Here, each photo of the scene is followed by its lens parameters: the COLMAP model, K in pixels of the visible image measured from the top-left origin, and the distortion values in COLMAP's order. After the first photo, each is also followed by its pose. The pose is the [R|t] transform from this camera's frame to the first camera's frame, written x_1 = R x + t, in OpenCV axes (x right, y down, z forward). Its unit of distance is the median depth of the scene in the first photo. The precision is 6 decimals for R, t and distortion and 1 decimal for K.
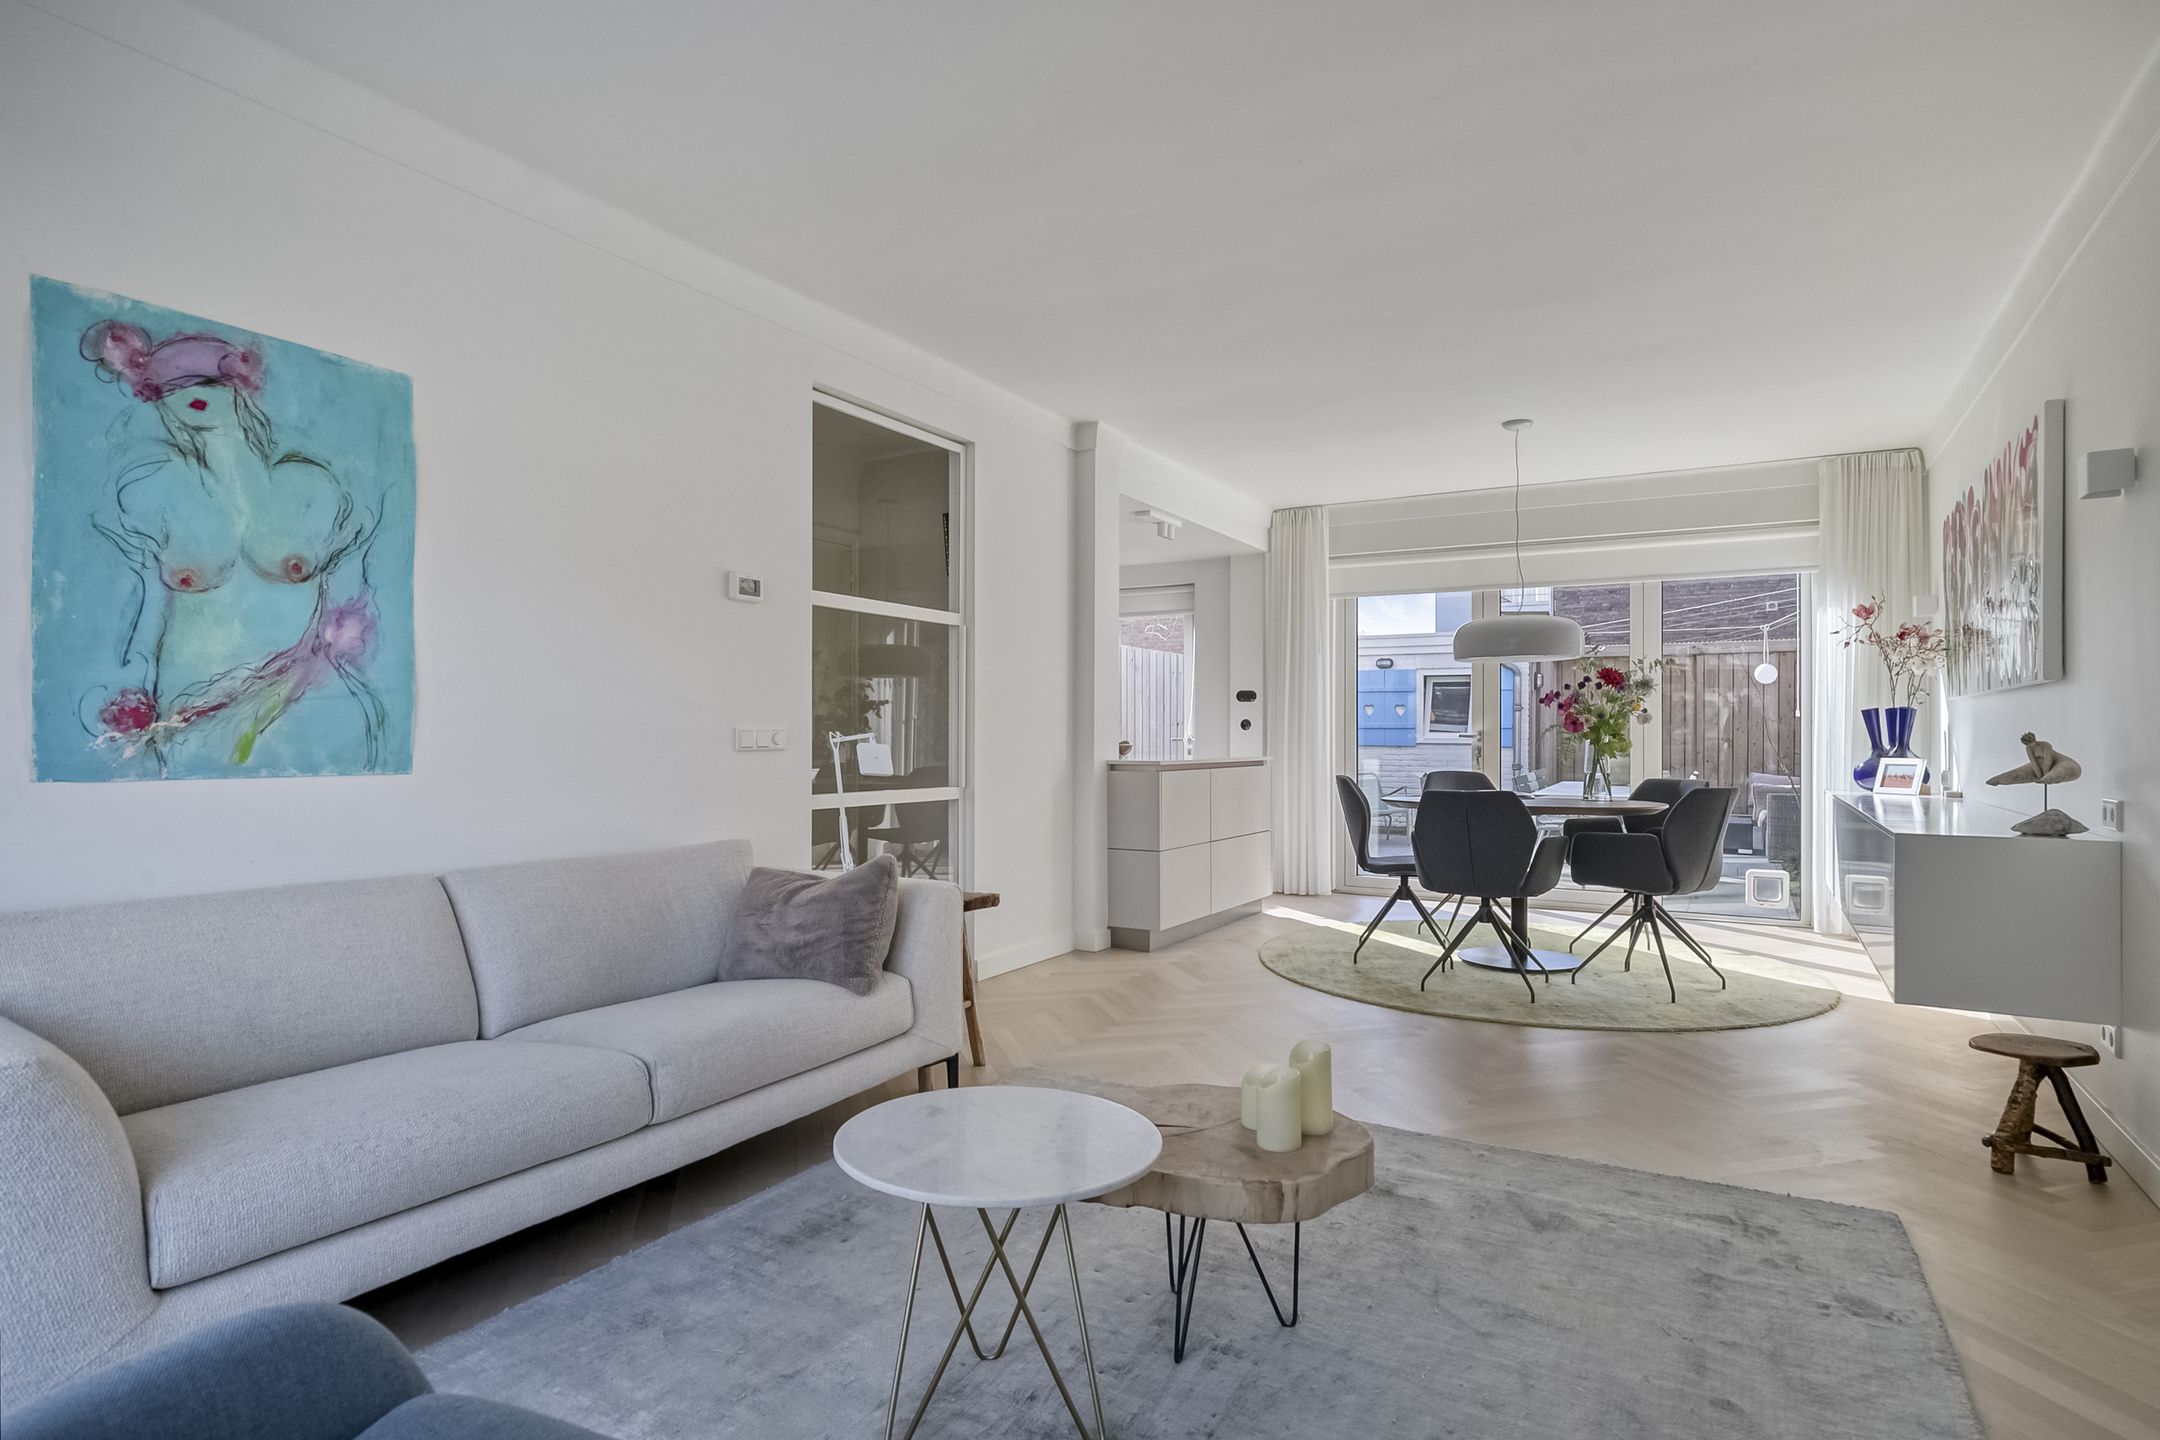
lens RADIAL K [[1189.5, 0, 1084.9], [0, 1189.5, 739.3], [0, 0, 1]] dist [-0.001563, 0.000299]
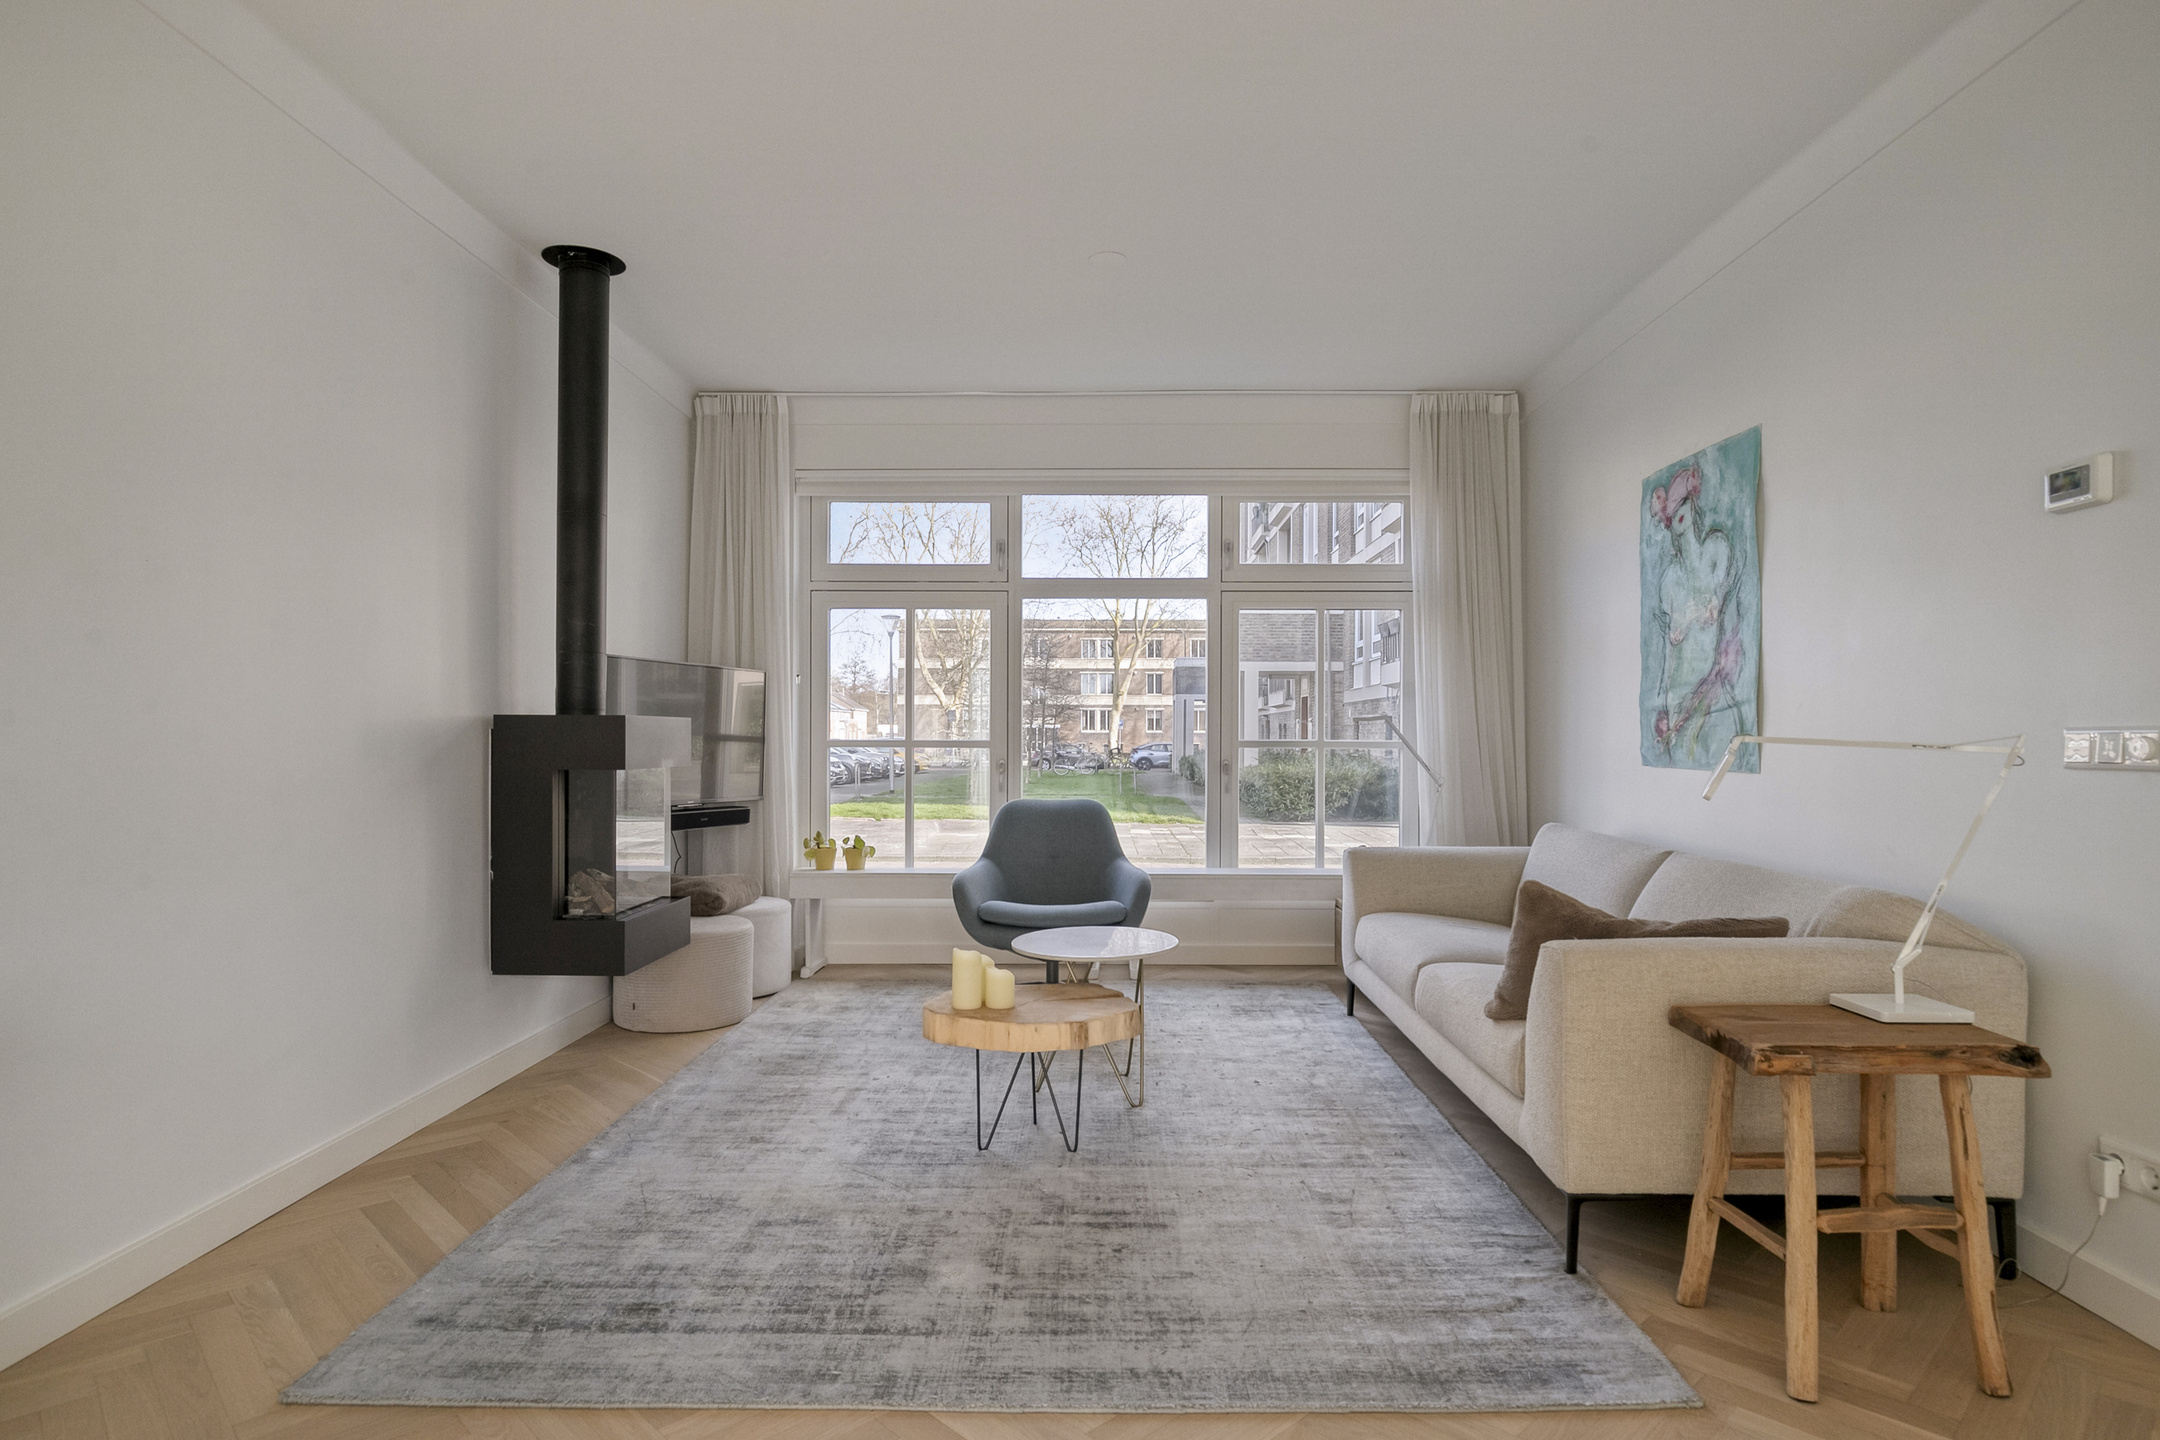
lens RADIAL K [[1189.5, 0, 1084.9], [0, 1189.5, 739.3], [0, 0, 1]] dist [-0.001563, 0.000299]
pose [[-0.878041, -0.003427, -0.478574, 0.577801], [-0.004447, 0.999990, 0.000998, -0.002622], [0.478566, 0.003005, -0.878047, 1.794877]]
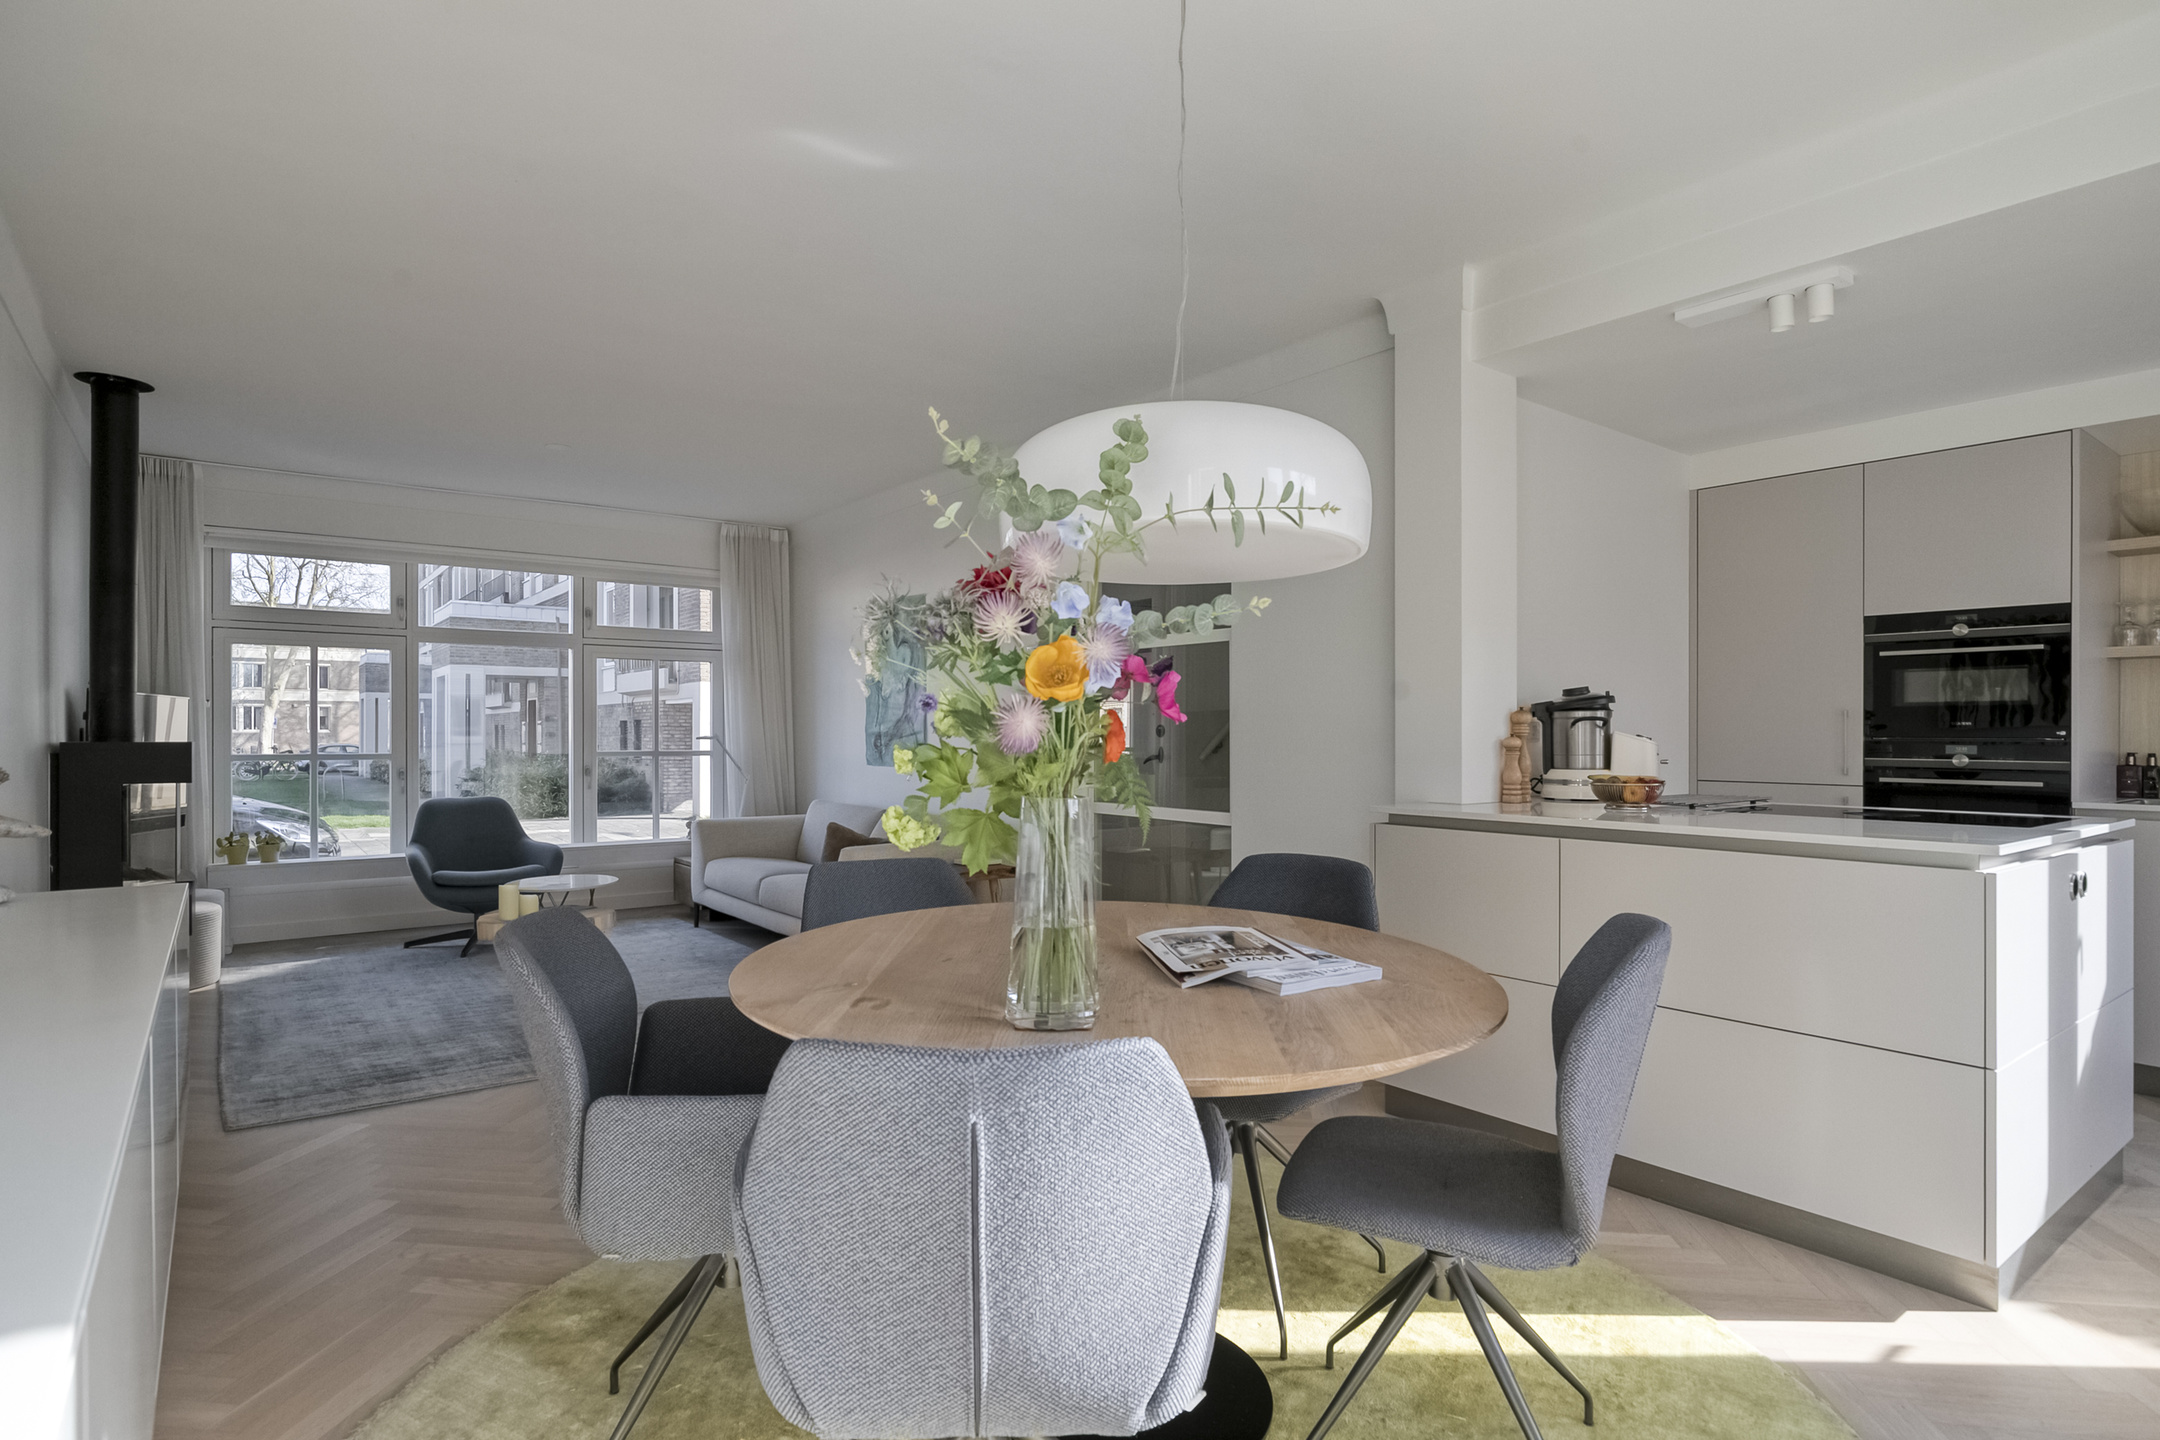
lens RADIAL K [[1137.7, 0, 1079.3], [0, 1137.7, 729.8], [0, 0, 1]] dist [-0.004435, 0.001598]
pose [[-0.398405, -0.007141, -0.917182, 1.388556], [-0.001025, 0.999973, -0.007340, -0.031972], [0.917209, -0.001985, -0.398401, 2.267350]]
